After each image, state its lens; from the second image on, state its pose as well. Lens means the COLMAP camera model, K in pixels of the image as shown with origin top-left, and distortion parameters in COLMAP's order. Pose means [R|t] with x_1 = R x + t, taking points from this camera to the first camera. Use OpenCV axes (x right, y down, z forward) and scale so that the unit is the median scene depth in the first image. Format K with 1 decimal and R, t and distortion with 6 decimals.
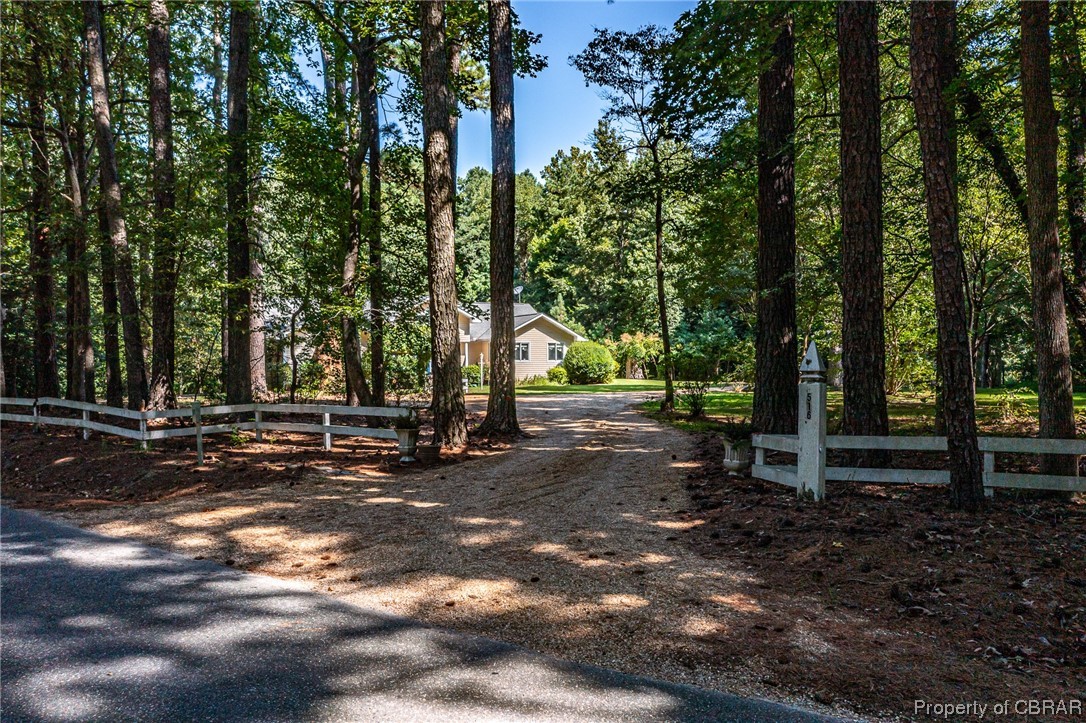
lens RADIAL K [[863.3, 0, 540.9], [0, 863.3, 363.9], [0, 0, 1]] dist [-0.010440, 0.001029]
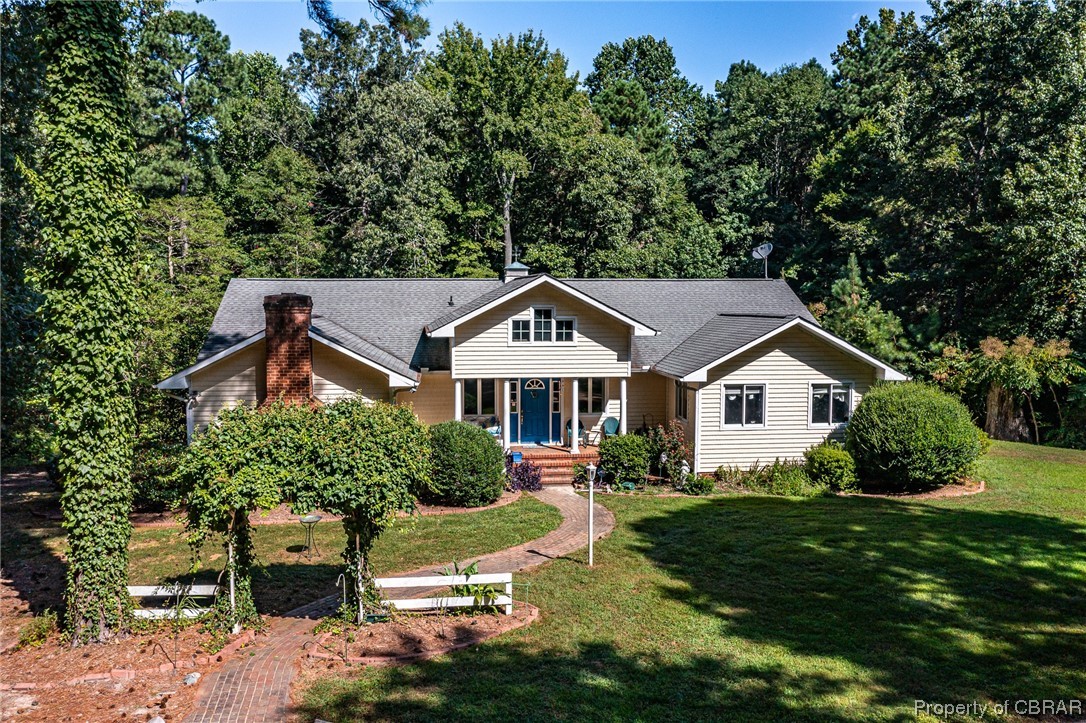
lens RADIAL K [[863.3, 0, 540.9], [0, 863.3, 363.9], [0, 0, 1]] dist [-0.010440, 0.001029]
pose [[0.944305, 0.030819, -0.327625, 0.016795], [-0.007119, 0.997285, 0.073292, -0.050841], [0.328995, -0.066878, 0.941961, 0.432044]]
